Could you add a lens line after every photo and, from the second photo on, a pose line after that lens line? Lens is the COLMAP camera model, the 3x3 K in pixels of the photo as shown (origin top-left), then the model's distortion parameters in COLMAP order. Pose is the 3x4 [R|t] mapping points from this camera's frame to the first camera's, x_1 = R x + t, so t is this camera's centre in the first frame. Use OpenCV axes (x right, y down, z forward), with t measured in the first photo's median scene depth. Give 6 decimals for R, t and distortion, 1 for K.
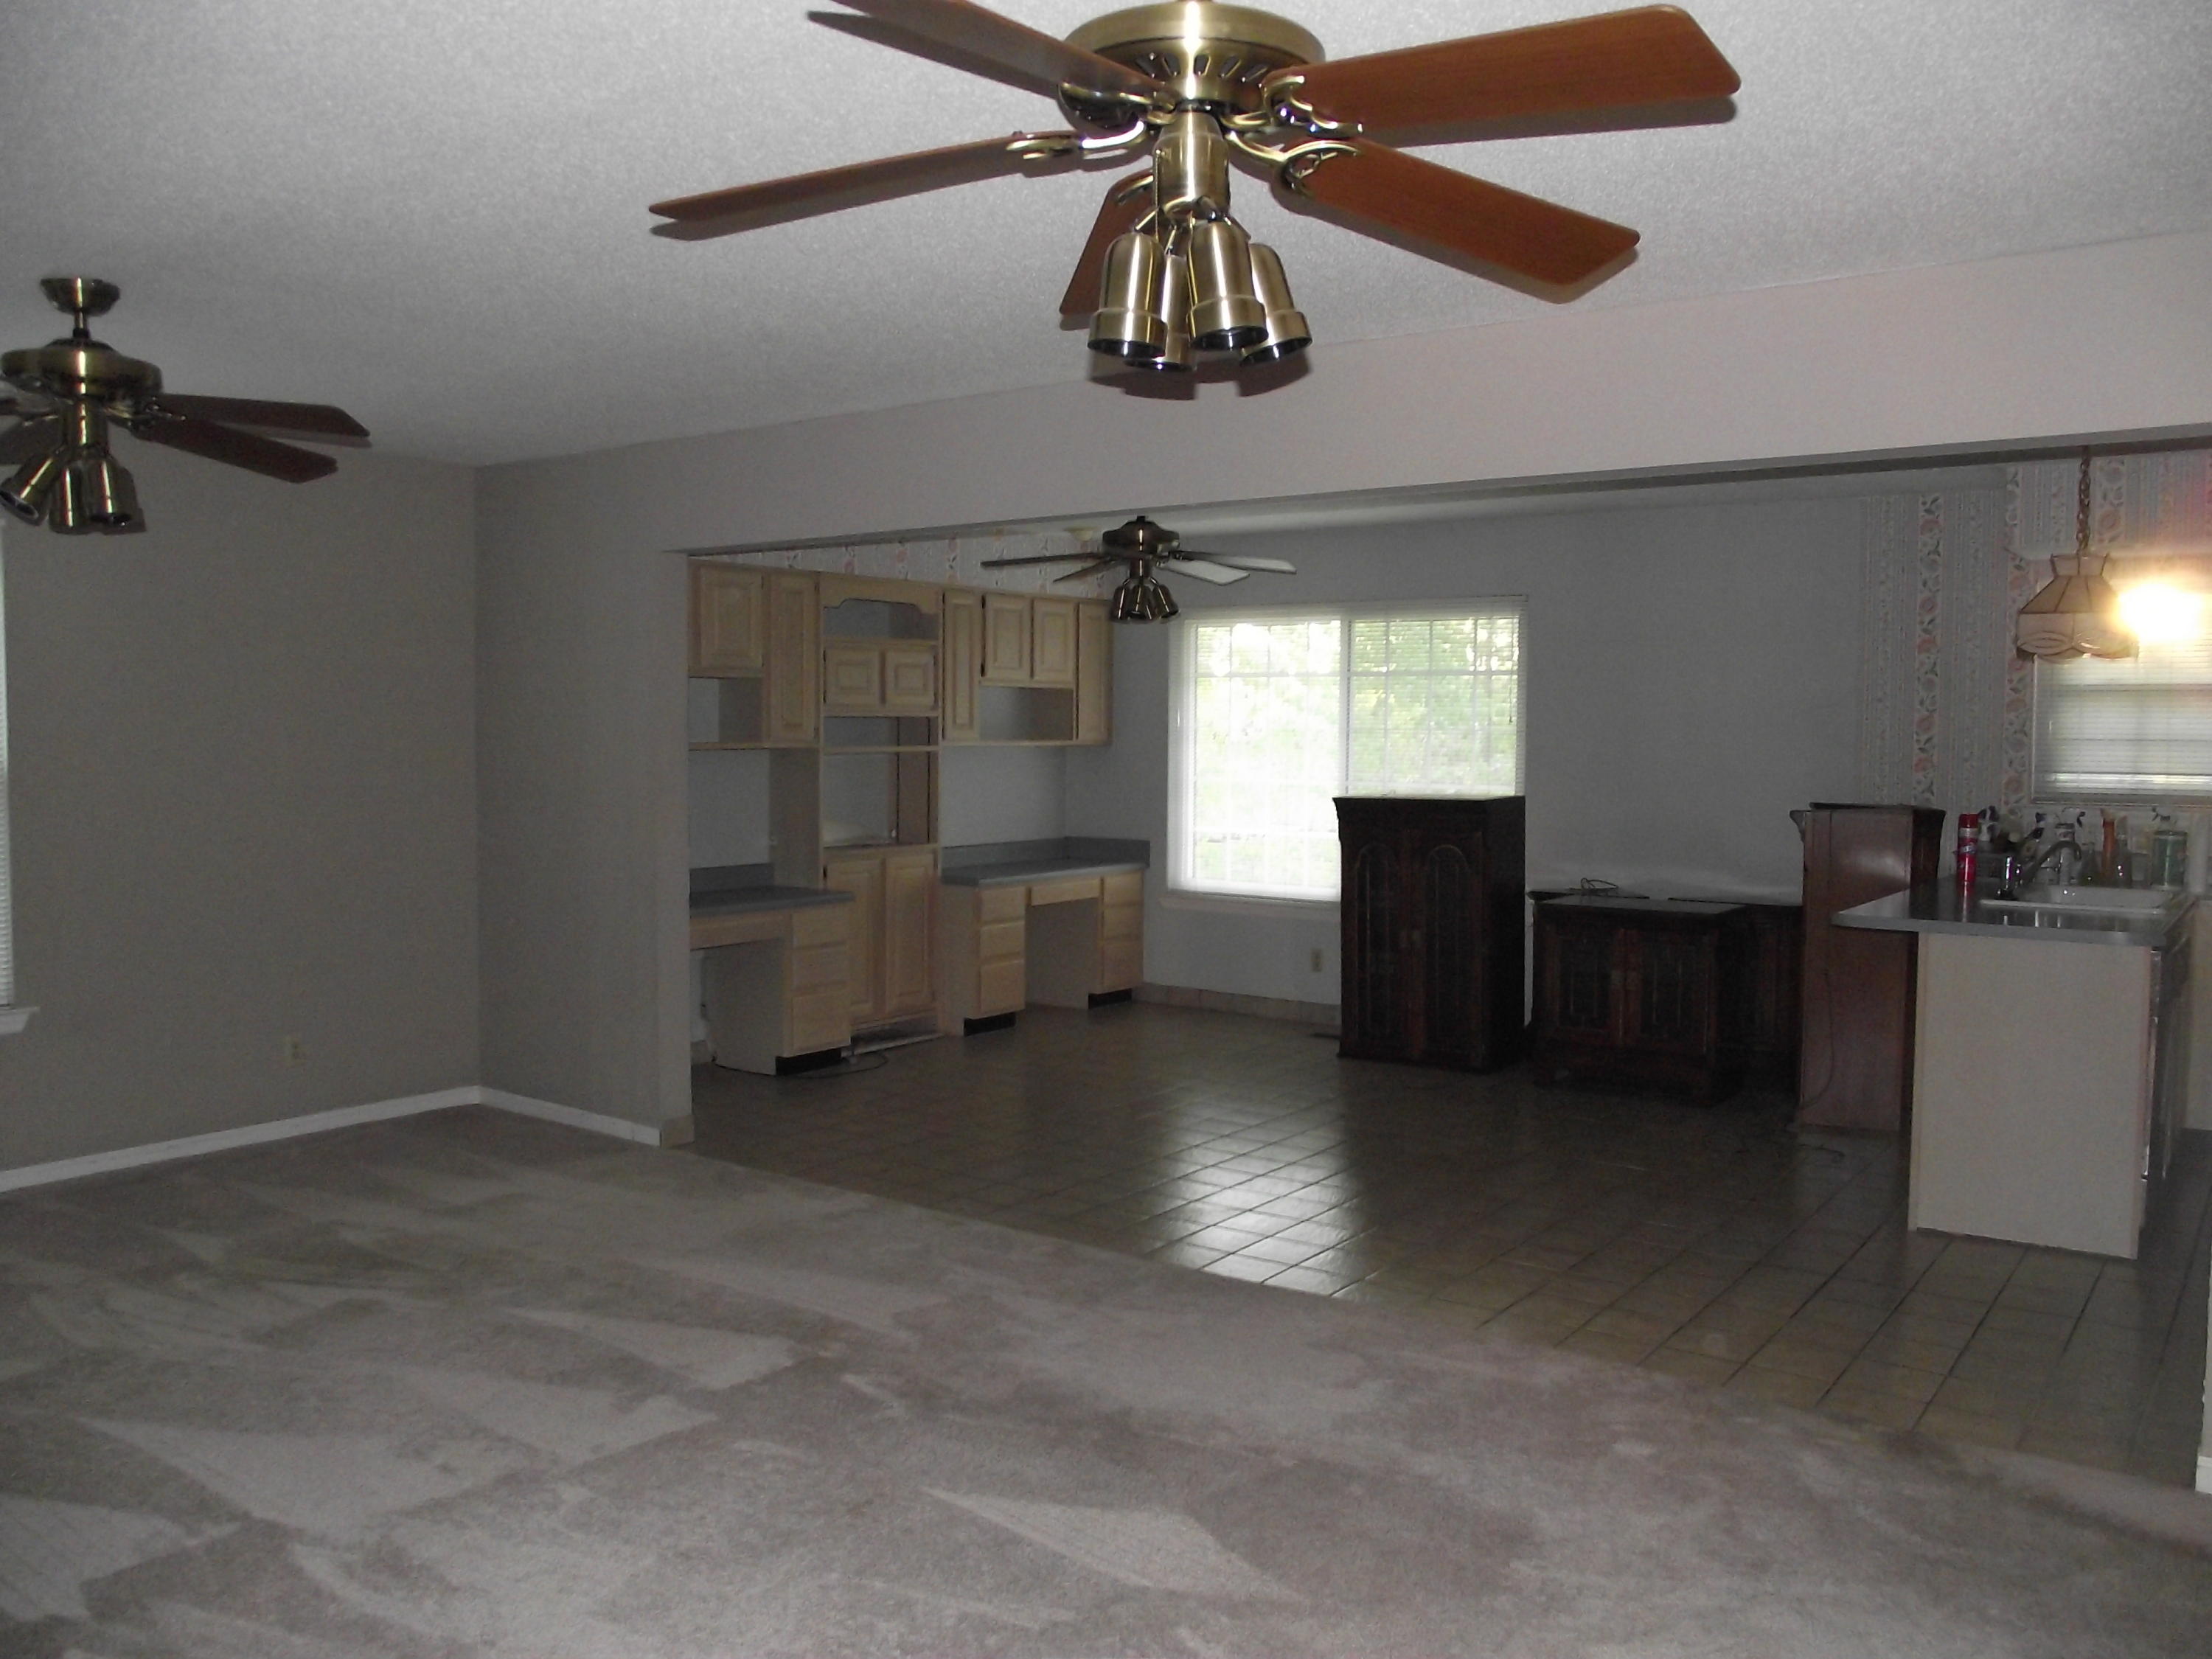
lens RADIAL K [[1813.1, 0, 1106.0], [0, 1813.1, 829.5], [0, 0, 1]] dist [-0.051601, -0.000105]
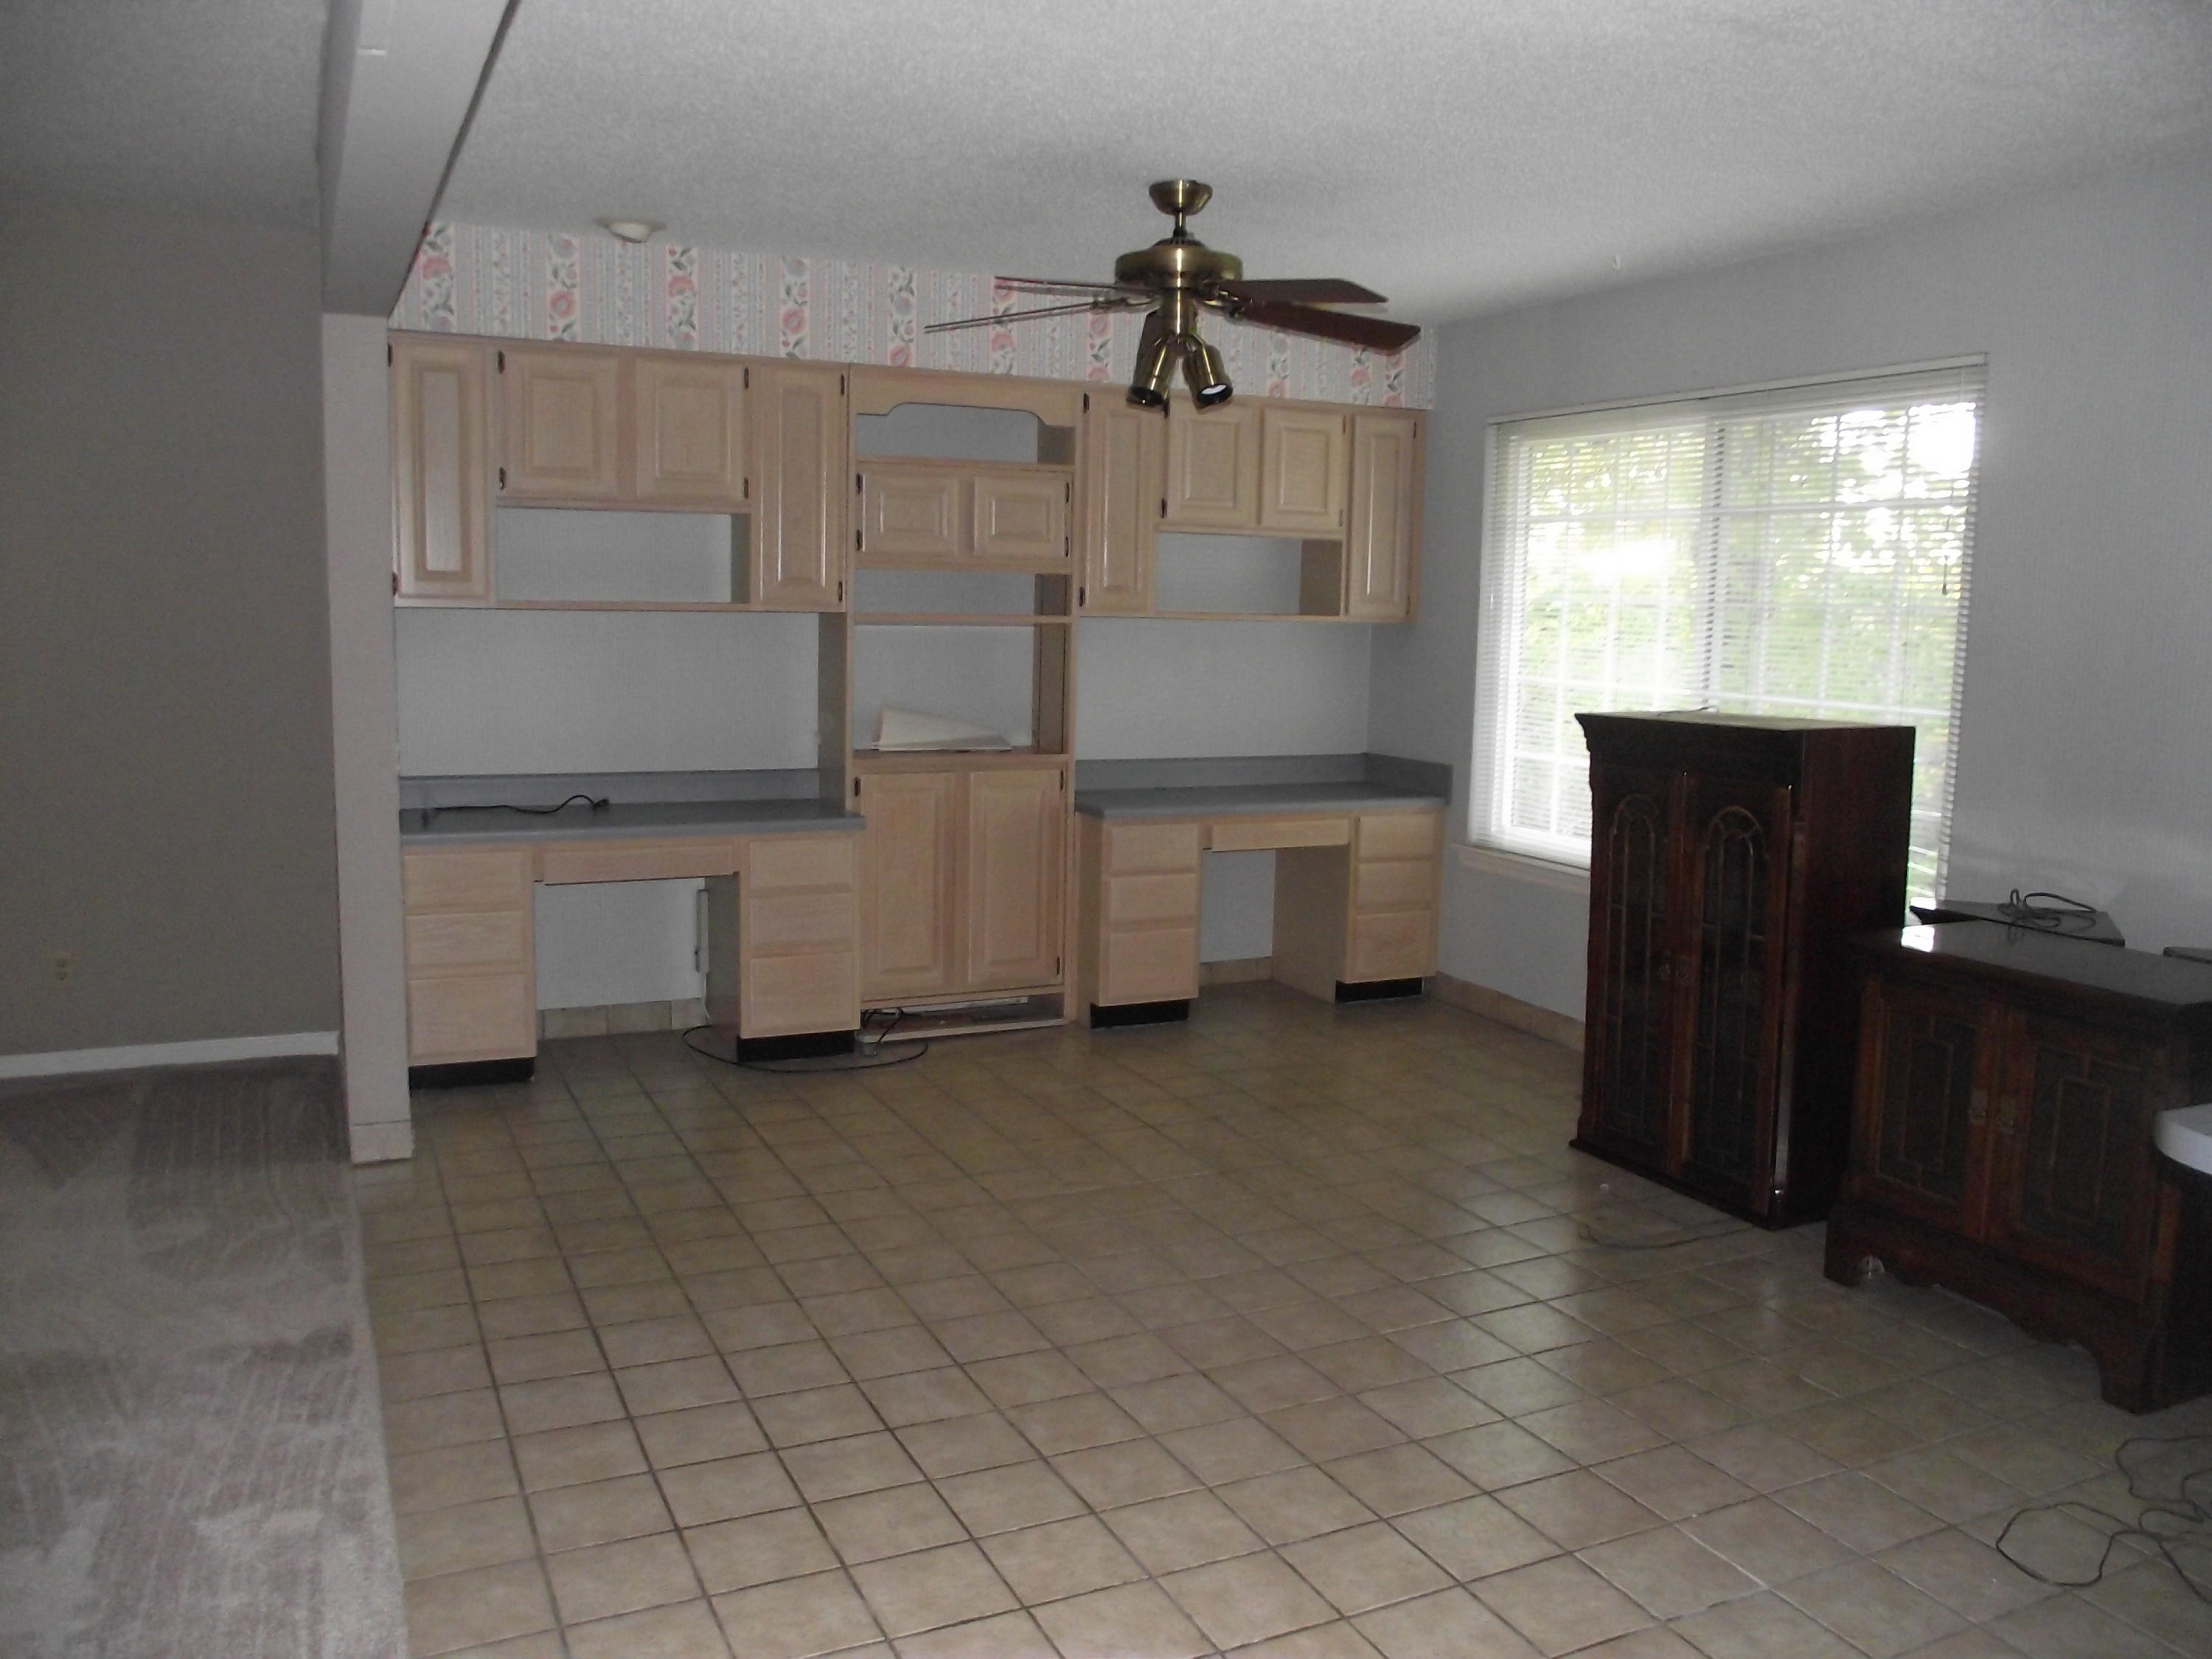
lens RADIAL K [[1744.1, 0, 1106.0], [0, 1744.1, 829.5], [0, 0, 1]] dist [-0.095391, 0.004444]
pose [[0.884721, 0.073847, -0.460234, 0.215597], [-0.045005, 0.996291, 0.073346, -0.012399], [0.463943, -0.044178, 0.884763, 0.369986]]
